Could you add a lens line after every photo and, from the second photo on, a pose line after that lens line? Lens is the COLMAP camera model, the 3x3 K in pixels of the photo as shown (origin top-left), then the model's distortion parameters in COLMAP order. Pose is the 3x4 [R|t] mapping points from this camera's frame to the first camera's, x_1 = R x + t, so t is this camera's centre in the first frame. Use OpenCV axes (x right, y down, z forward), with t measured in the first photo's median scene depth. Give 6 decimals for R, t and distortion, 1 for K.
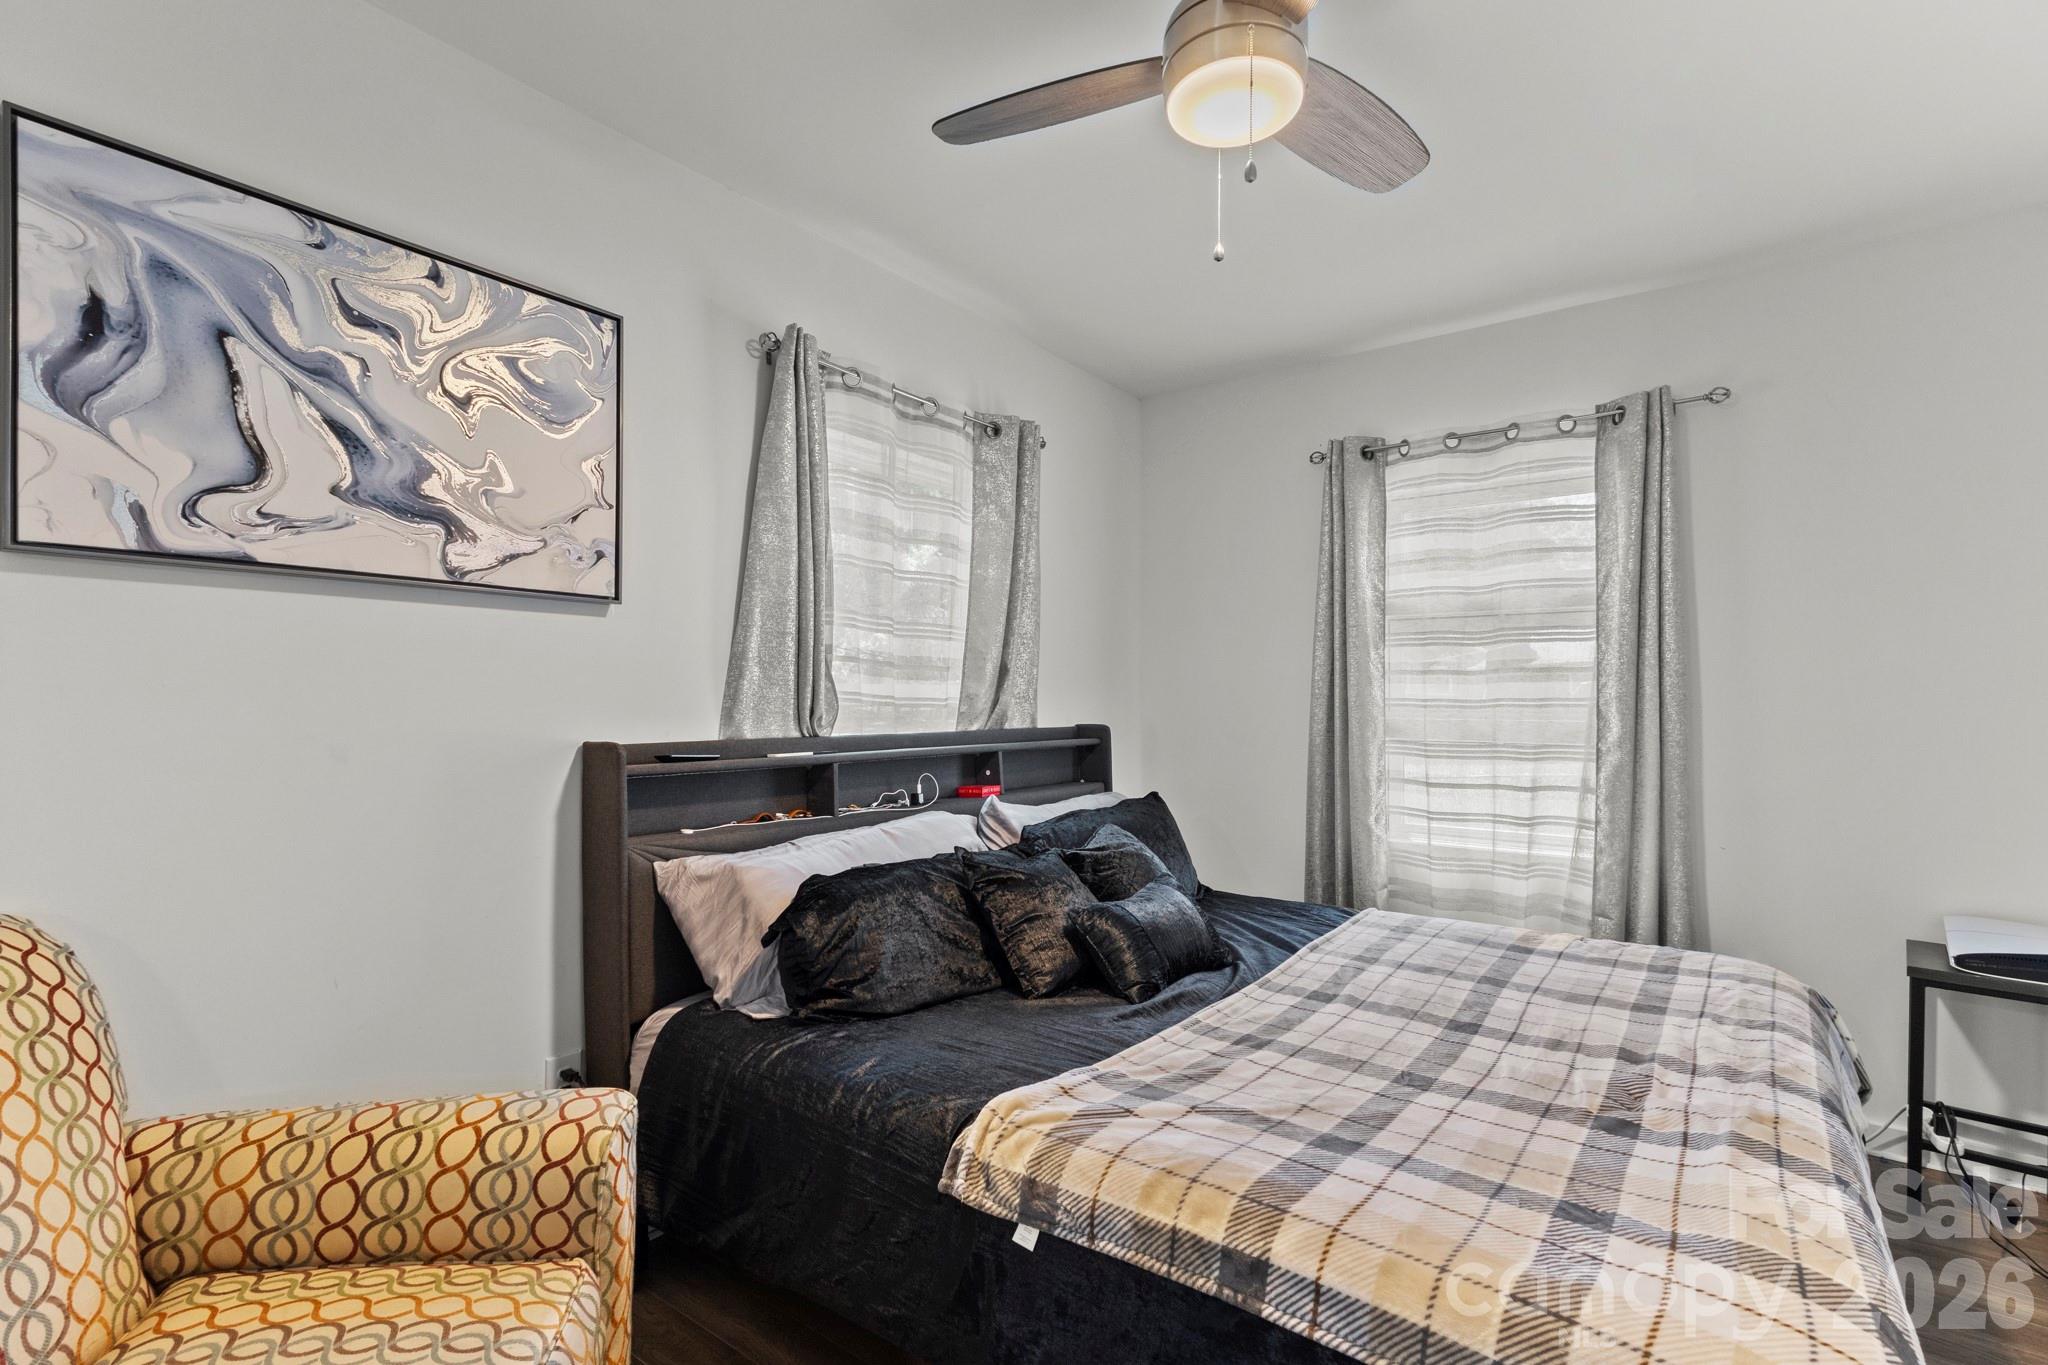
lens RADIAL K [[968.9, 0, 1019.0], [0, 968.9, 716.0], [0, 0, 1]] dist [0.004037, 0.000880]
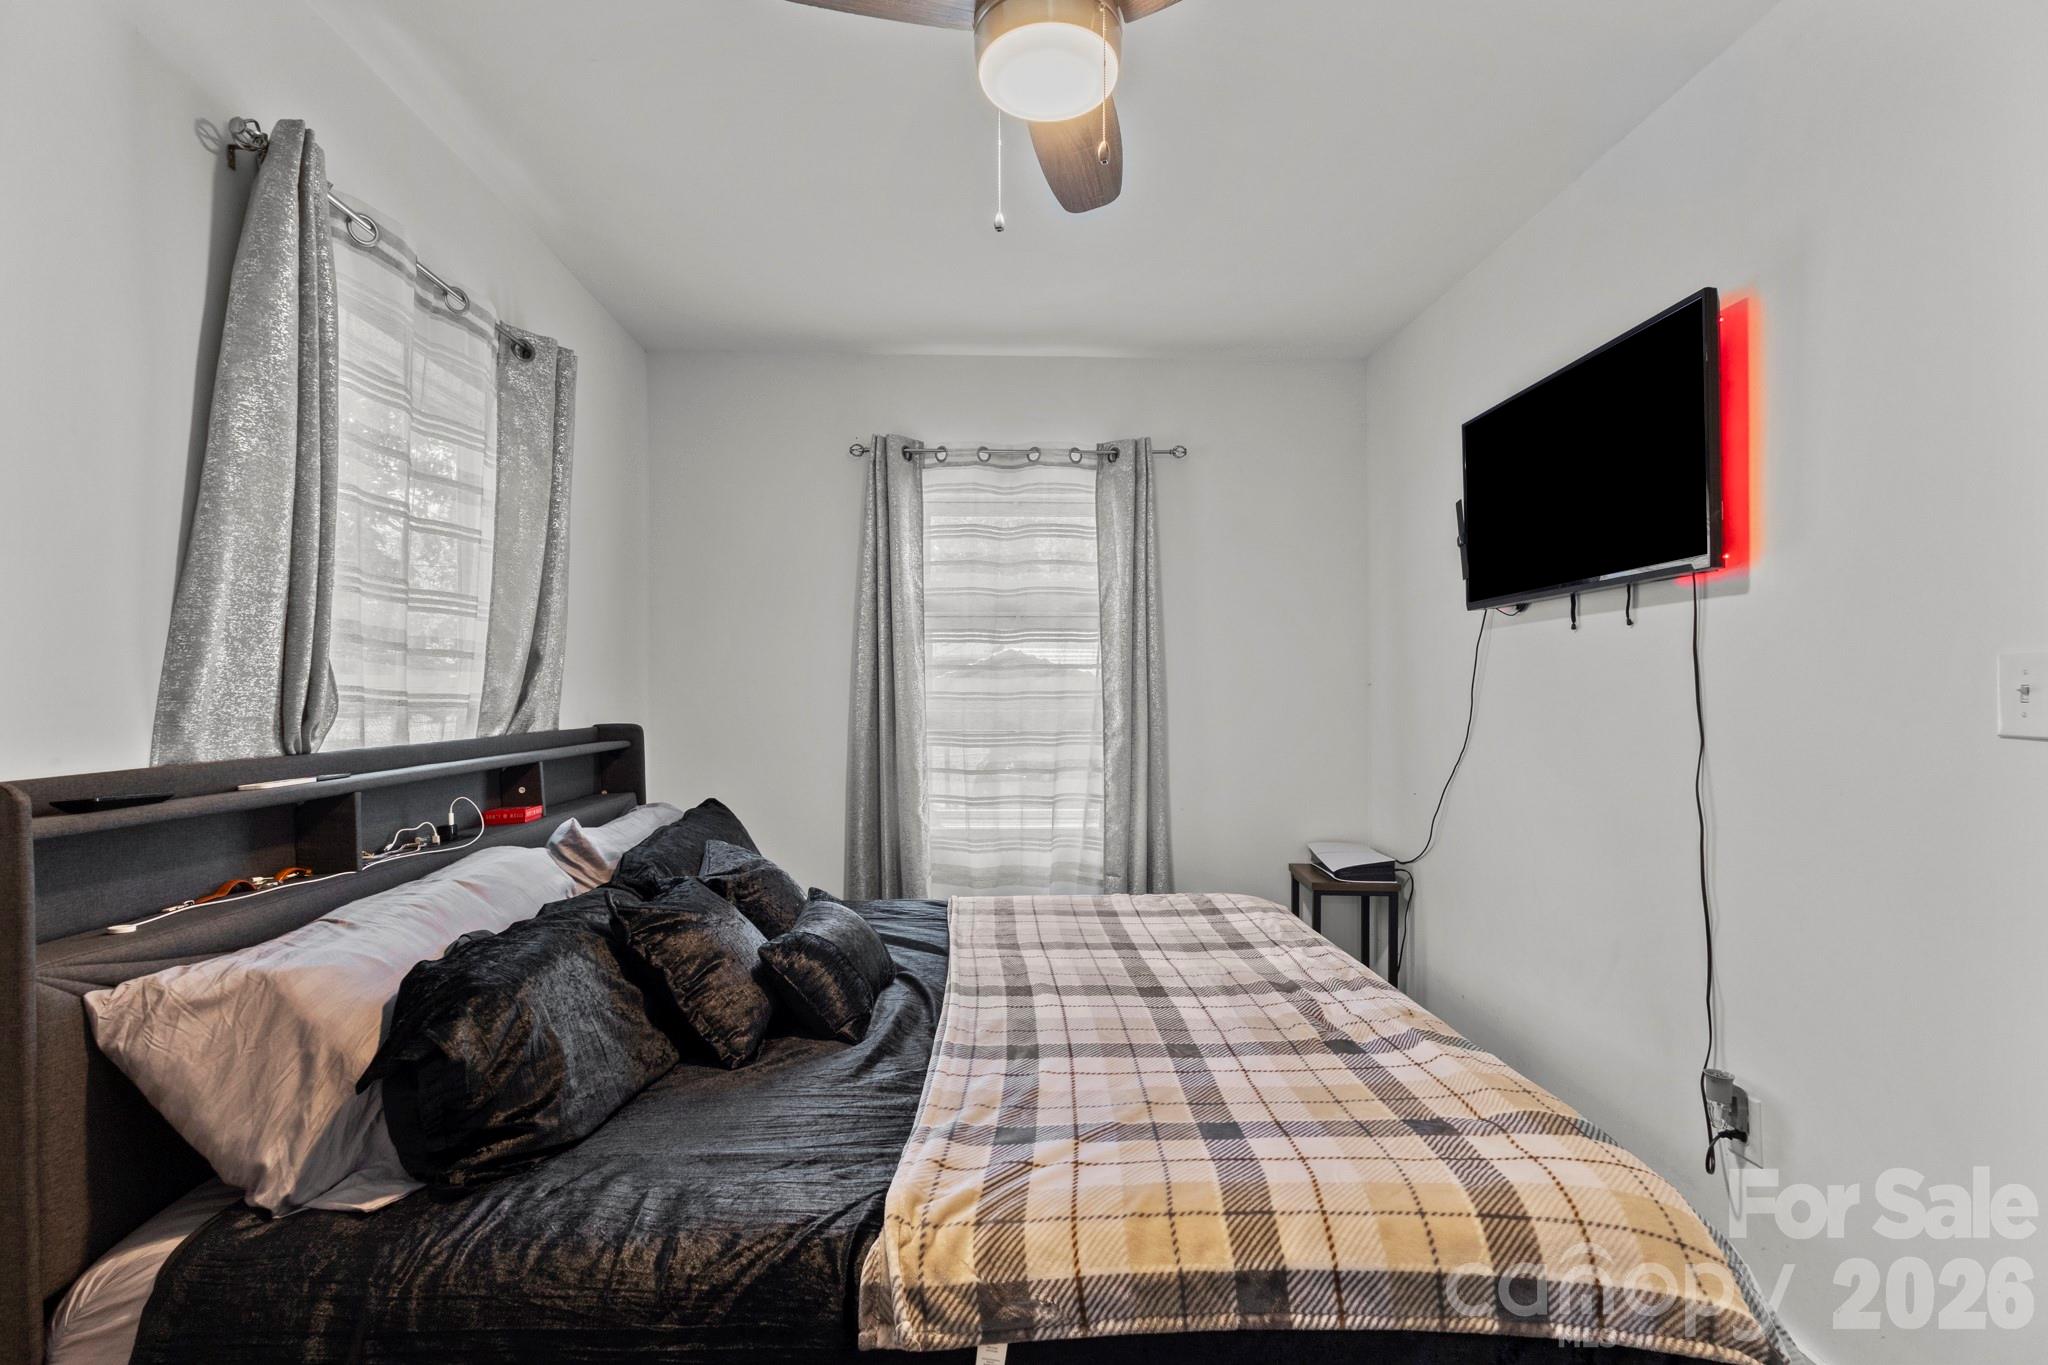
lens RADIAL K [[958.7, 0, 1013.0], [0, 958.7, 691.3], [0, 0, 1]] dist [0.002123, 0.004151]
pose [[0.770495, -0.004207, 0.637433, -0.259757], [0.015631, 0.999802, -0.012294, -0.005826], [-0.637255, 0.019436, 0.770408, 0.190684]]
